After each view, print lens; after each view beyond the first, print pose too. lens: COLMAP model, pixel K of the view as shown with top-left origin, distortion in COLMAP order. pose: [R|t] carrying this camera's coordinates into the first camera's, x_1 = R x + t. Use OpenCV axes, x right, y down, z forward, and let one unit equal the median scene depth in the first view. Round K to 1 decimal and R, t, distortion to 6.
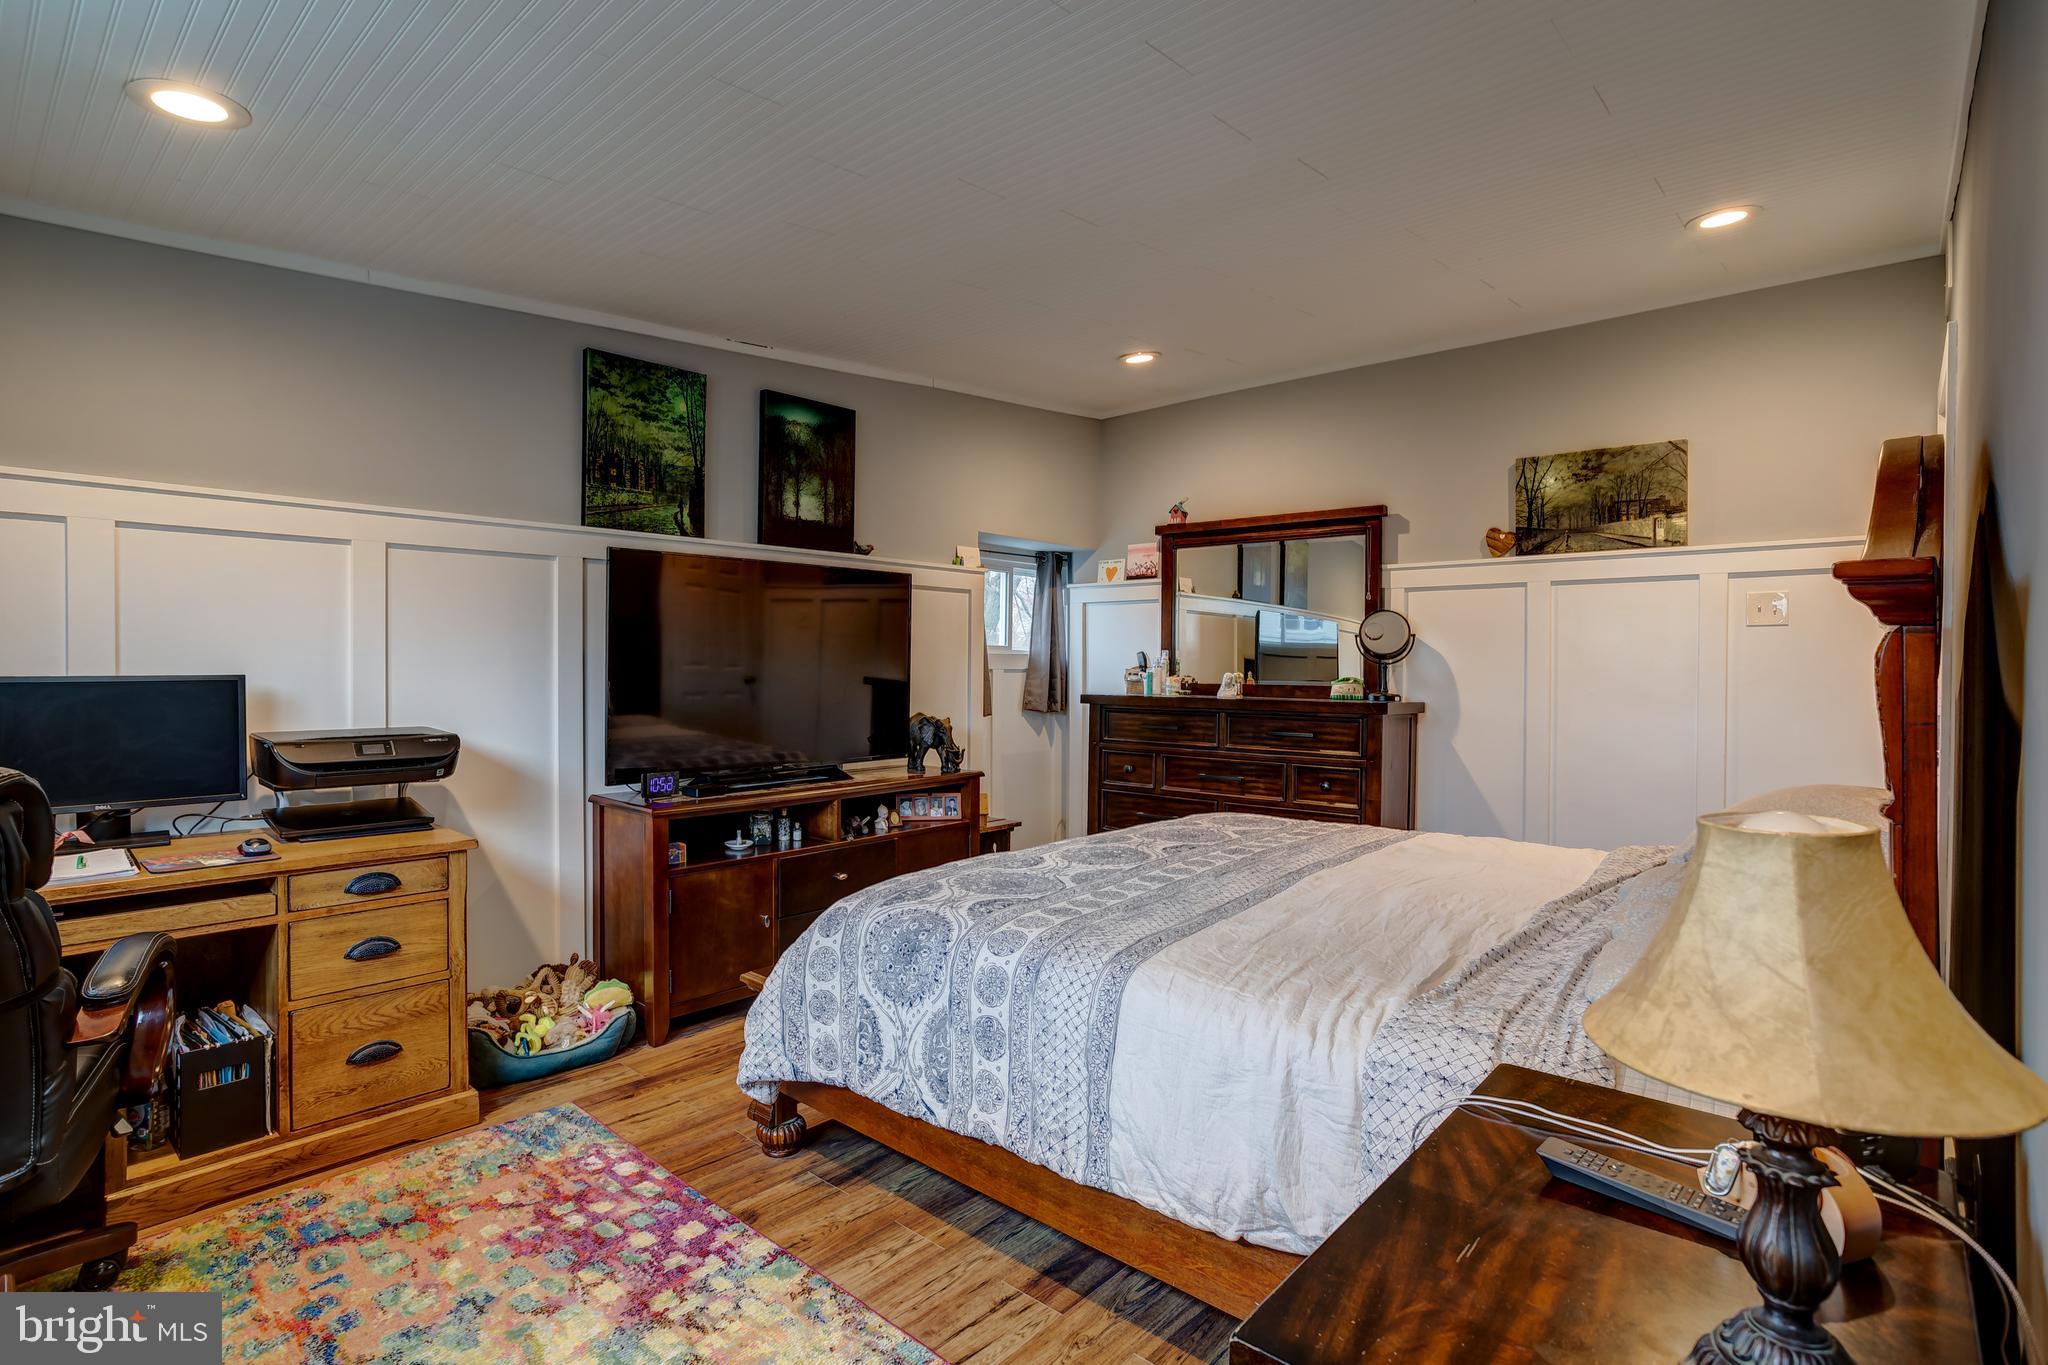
lens RADIAL K [[986.4, 0, 1017.2], [0, 986.4, 673.2], [0, 0, 1]] dist [-0.057888, 0.037847]
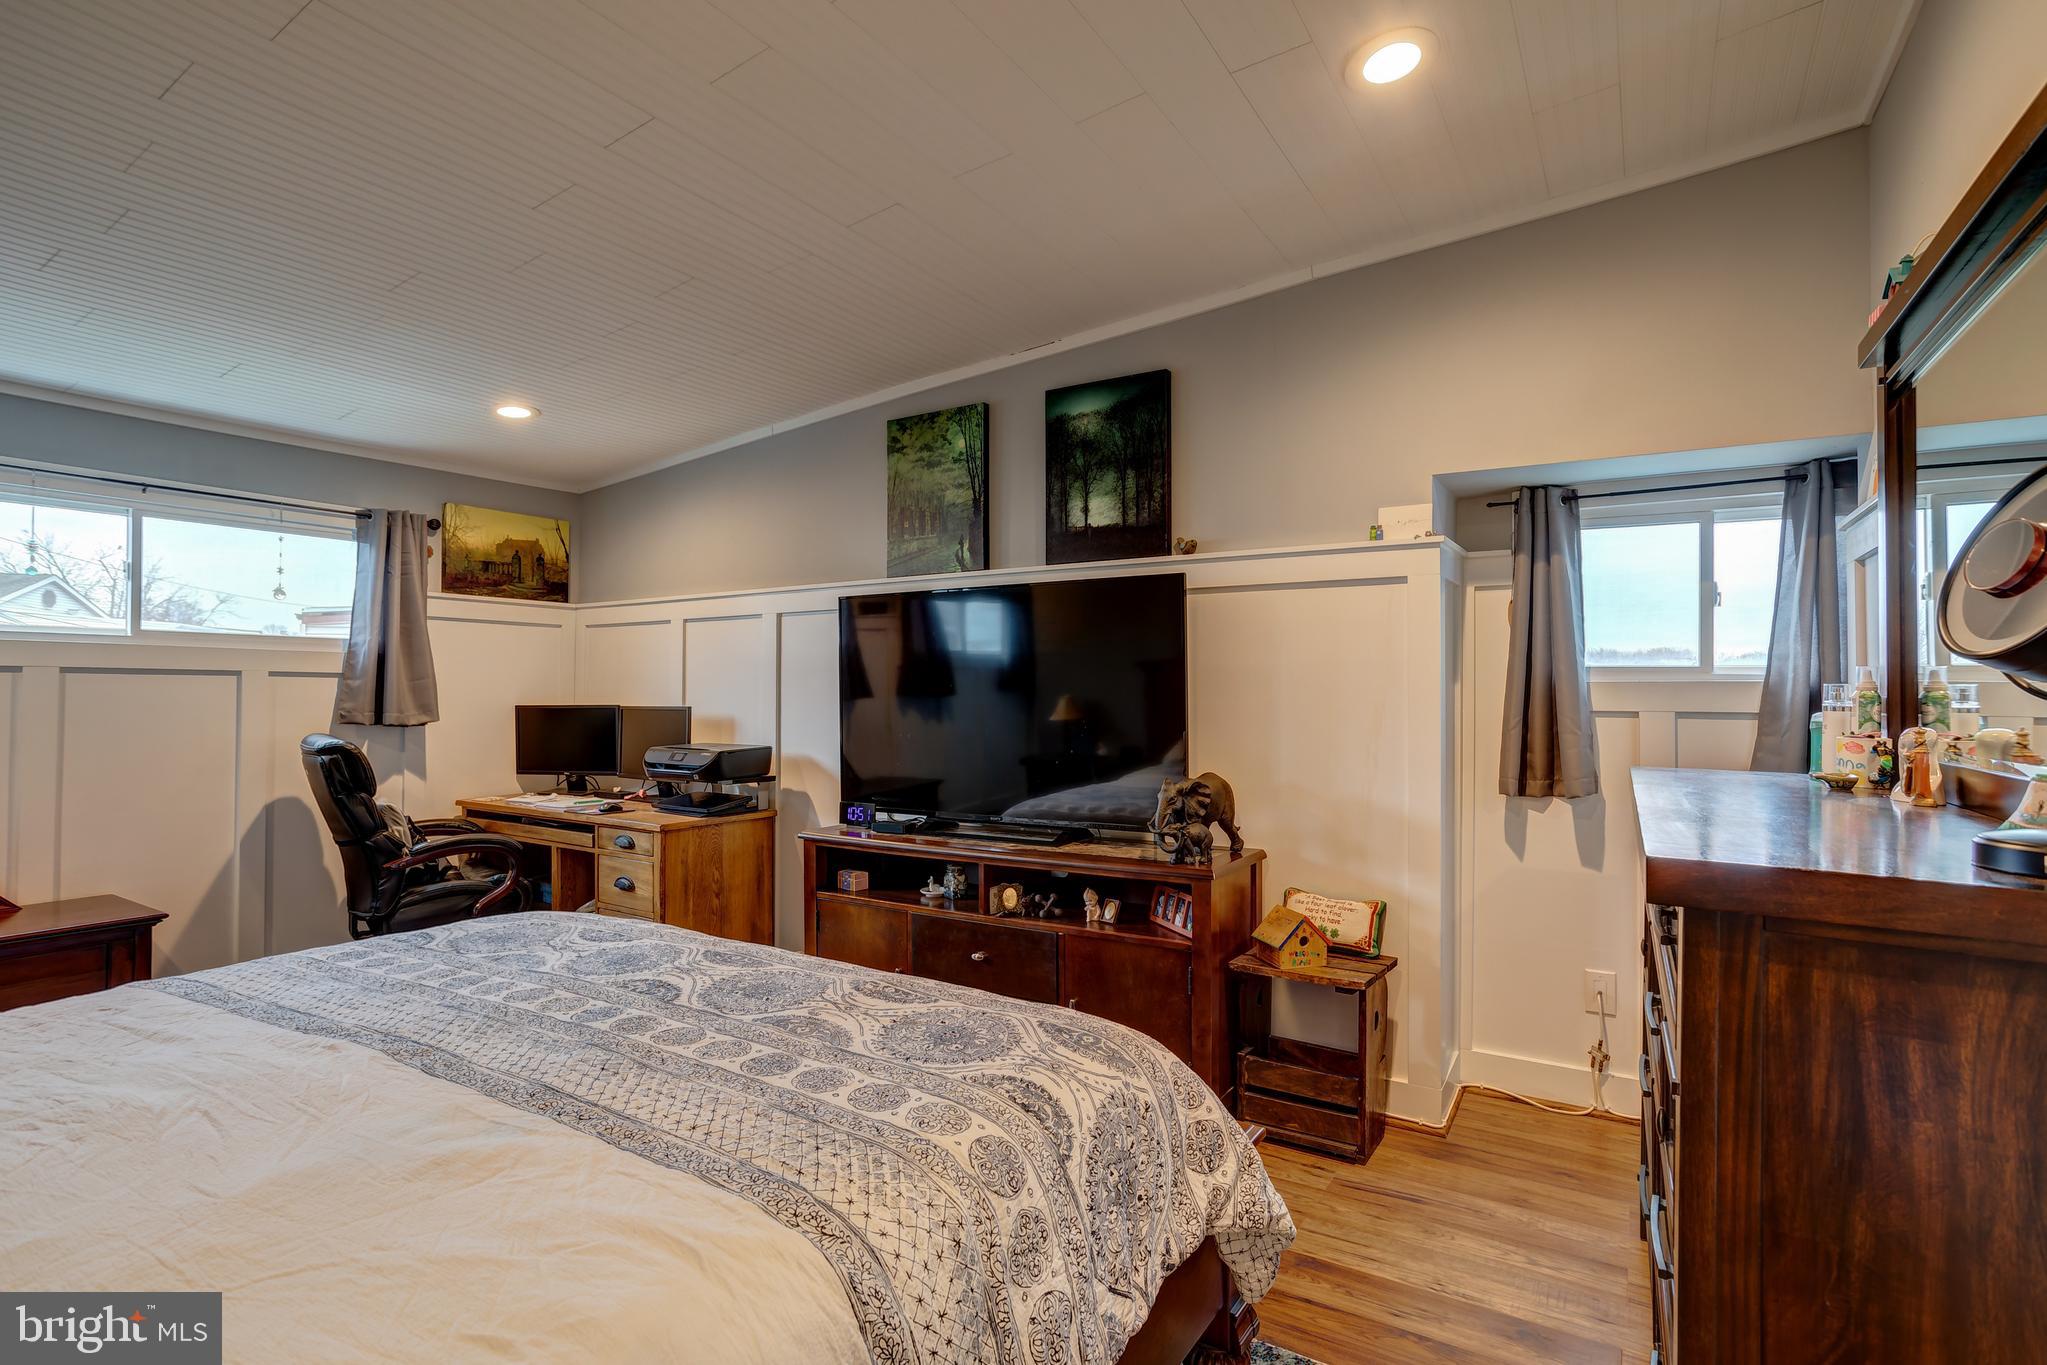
lens RADIAL K [[986.0, 0, 1016.7], [0, 986.0, 673.2], [0, 0, 1]] dist [-0.057888, 0.037847]
pose [[0.182096, -0.026420, -0.982926, 0.635779], [-0.010597, 0.999528, -0.028829, -0.008400], [0.983224, 0.015666, 0.181730, 0.853133]]
